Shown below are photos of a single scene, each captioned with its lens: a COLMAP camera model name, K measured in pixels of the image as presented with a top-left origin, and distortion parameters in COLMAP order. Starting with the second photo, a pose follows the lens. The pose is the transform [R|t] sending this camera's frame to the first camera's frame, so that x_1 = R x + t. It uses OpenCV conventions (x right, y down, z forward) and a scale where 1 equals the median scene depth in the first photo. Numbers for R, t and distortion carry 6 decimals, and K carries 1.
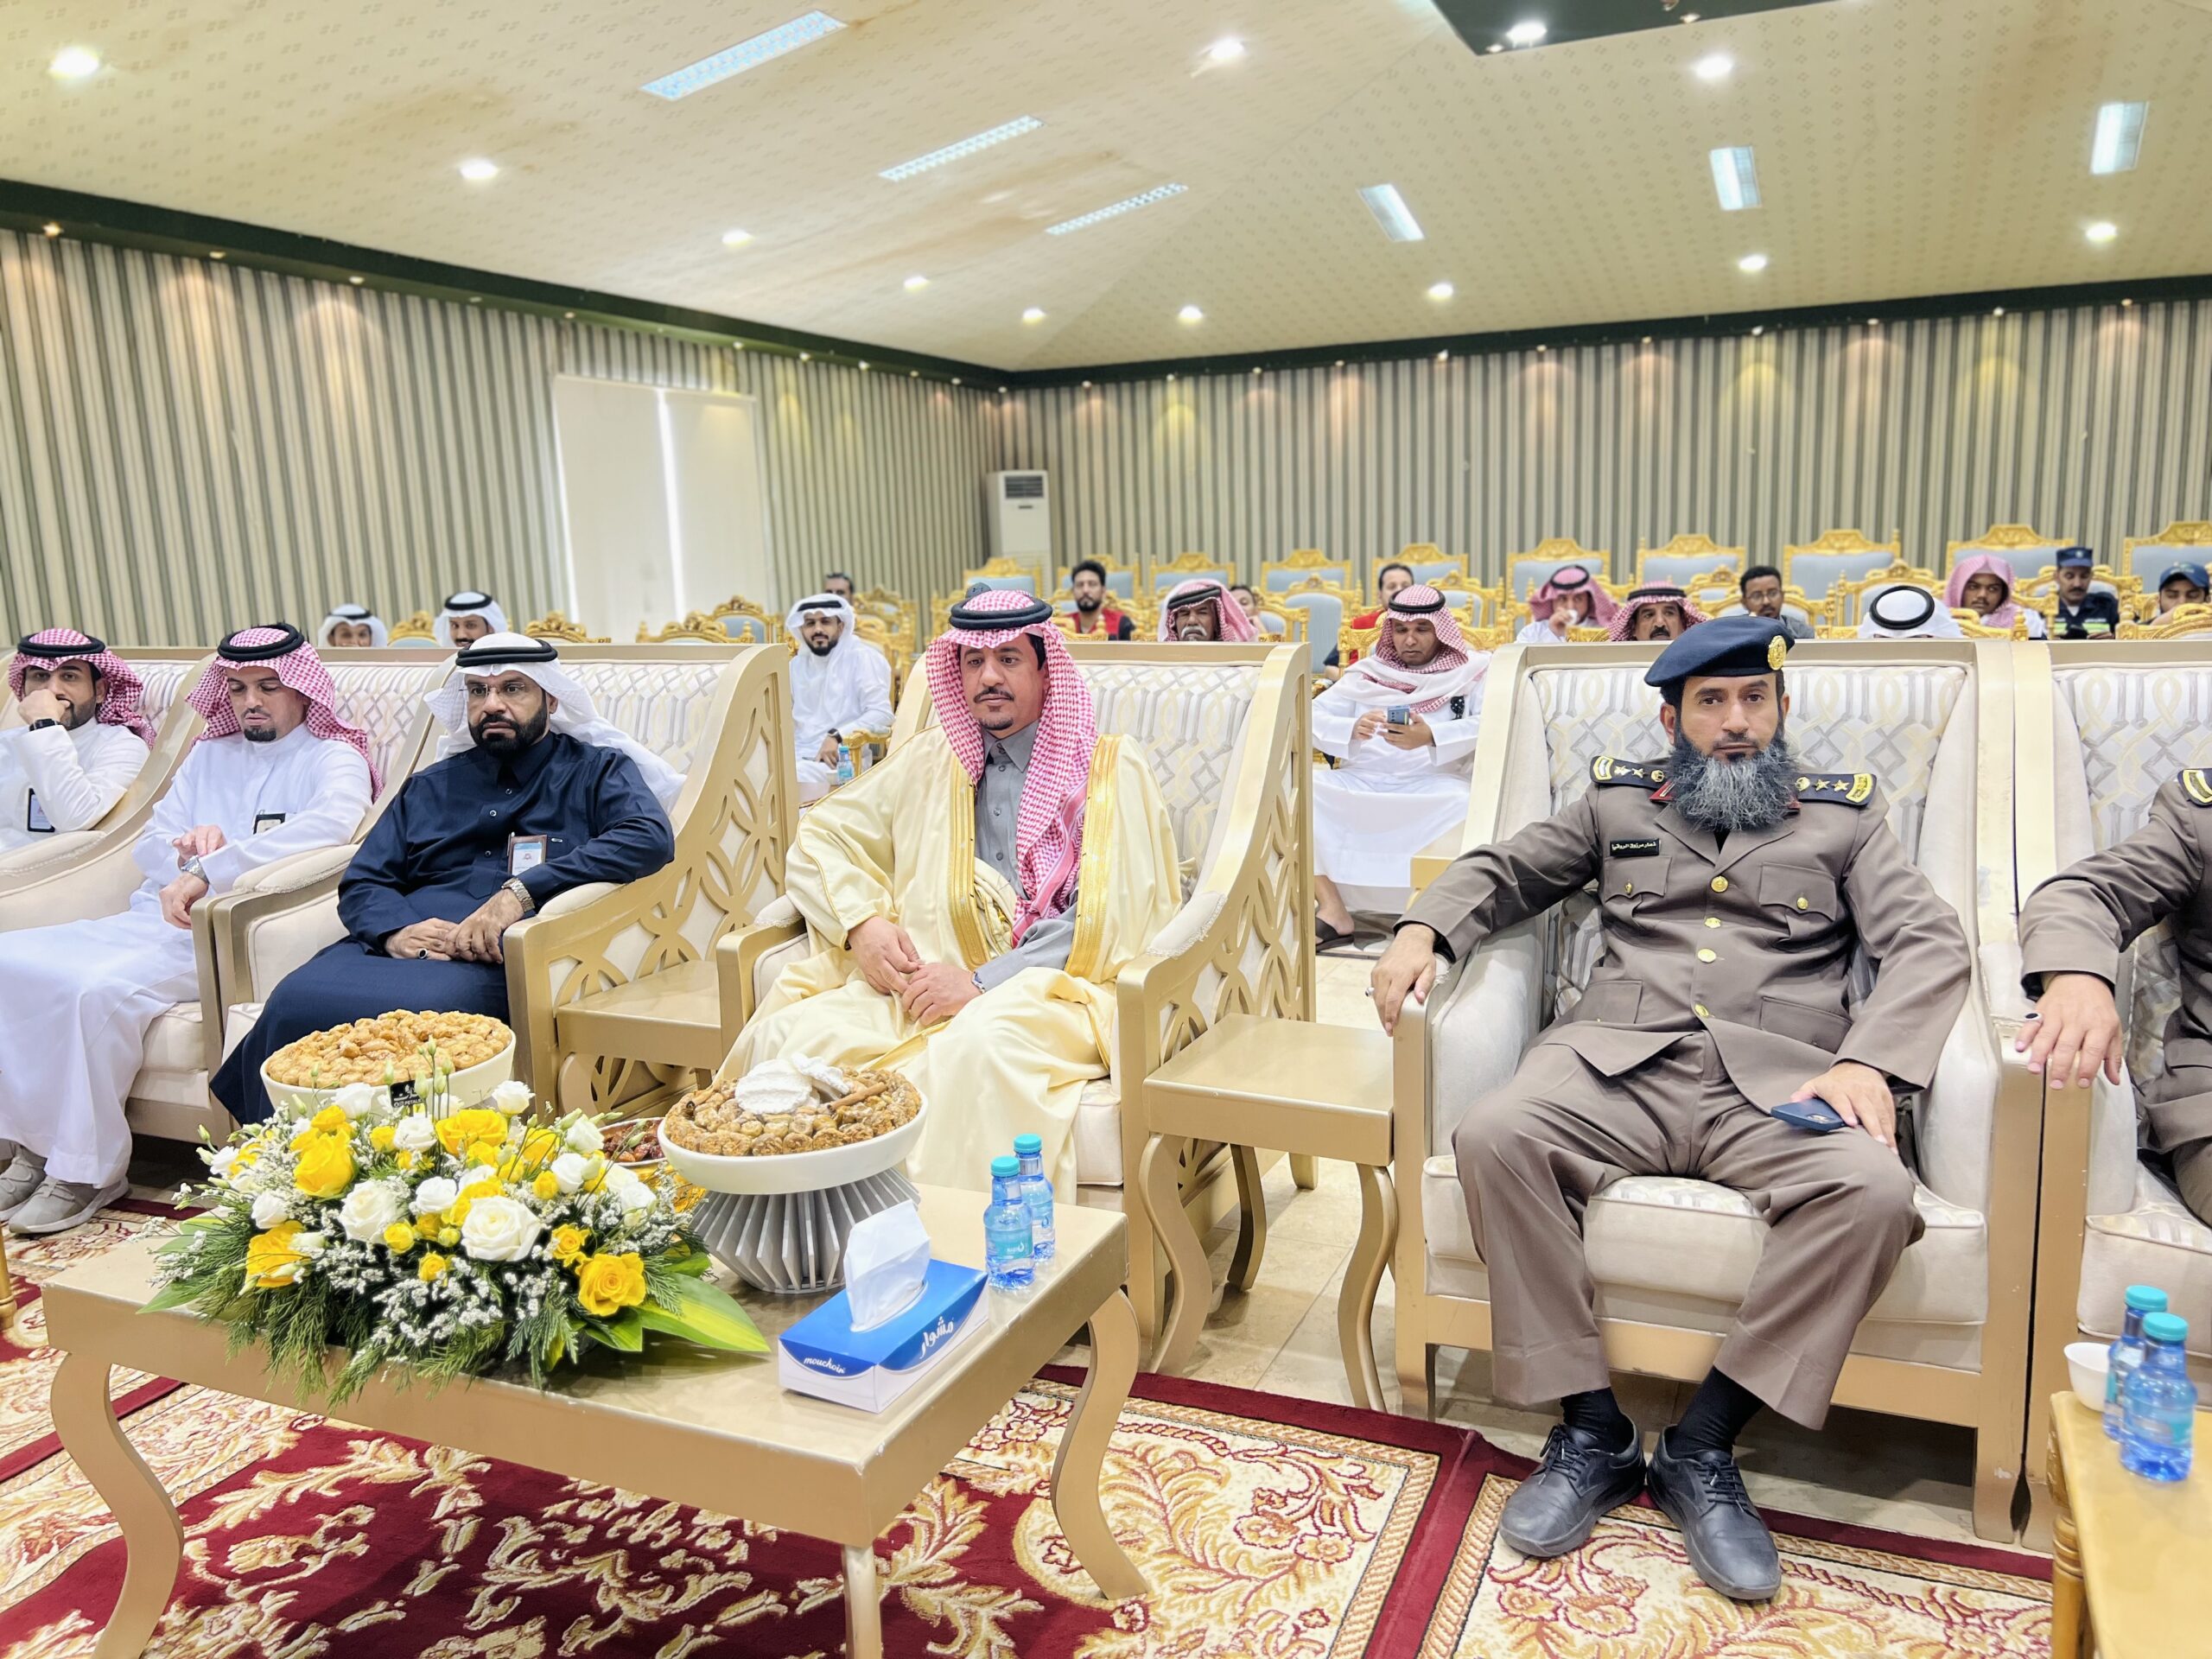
lens RADIAL K [[1683.0, 0, 1106.0], [0, 1683.0, 829.5], [0, 0, 1]] dist [0.069741, -0.068243]
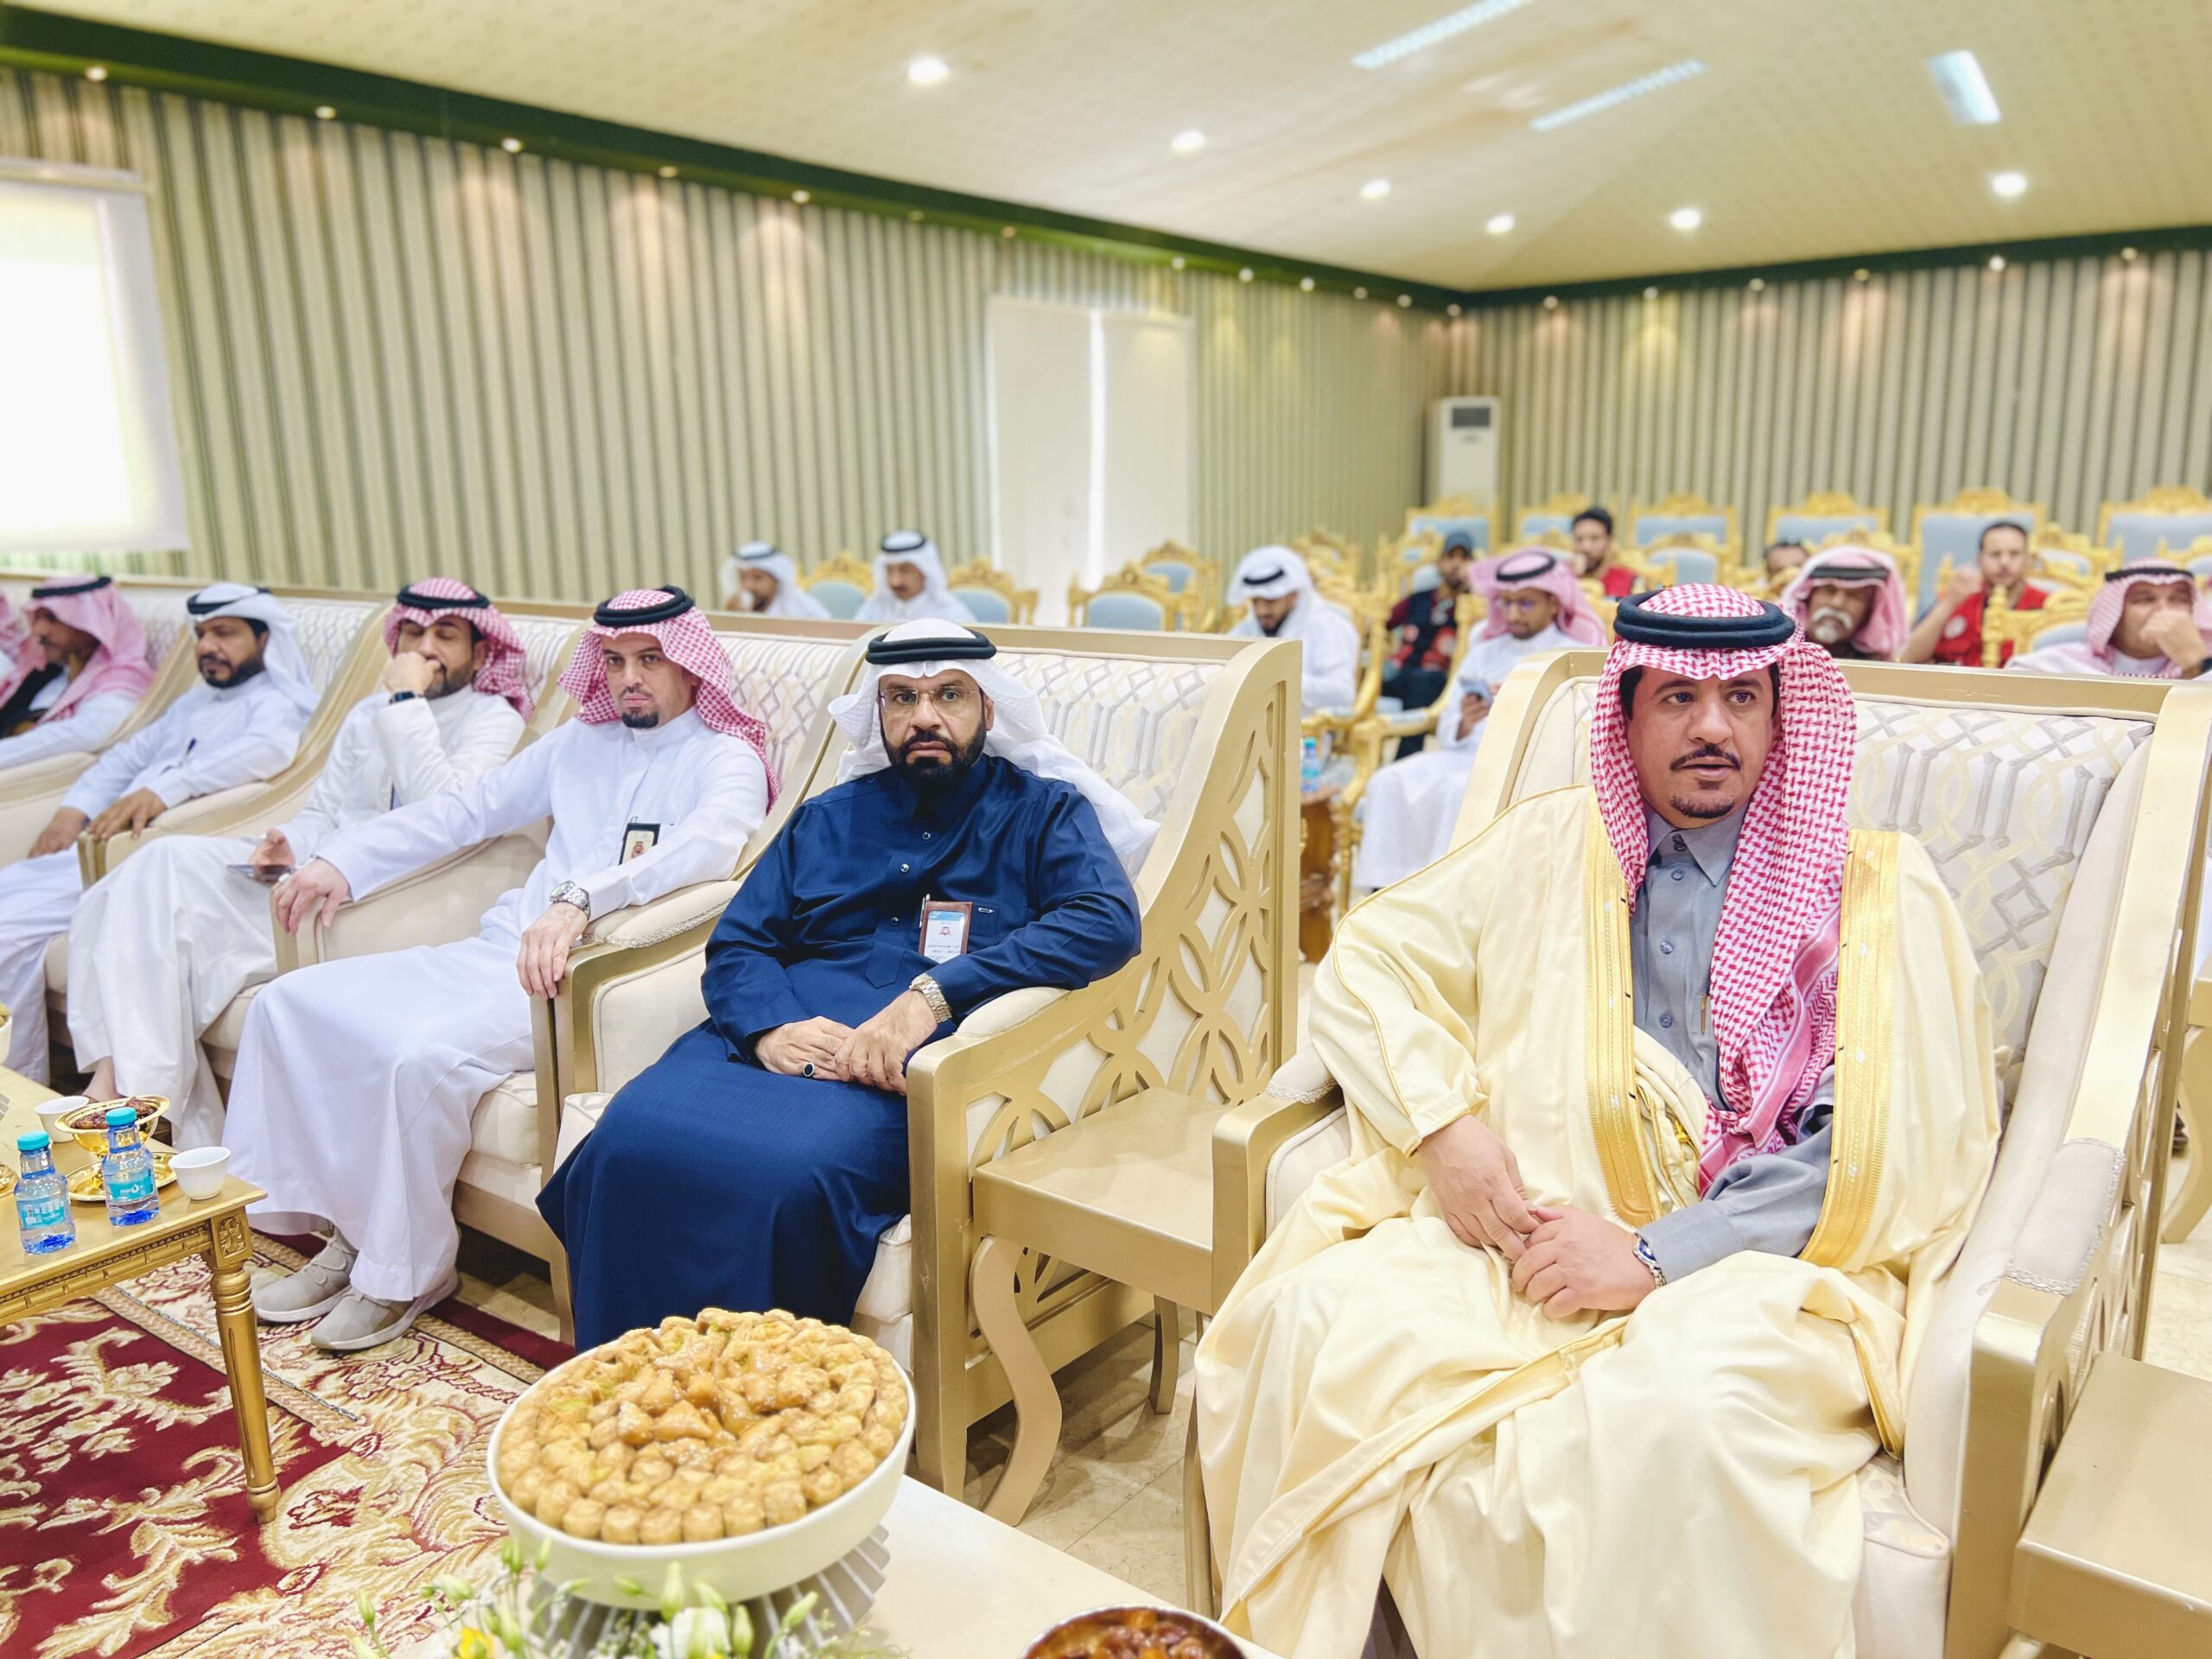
lens RADIAL K [[1683.0, 0, 1106.0], [0, 1683.0, 829.5], [0, 0, 1]] dist [0.069741, -0.068243]
pose [[0.972599, 0.065858, -0.222968, -0.110514], [-0.057130, 0.997335, 0.045375, -0.060683], [0.225362, -0.031393, 0.973769, 0.299906]]
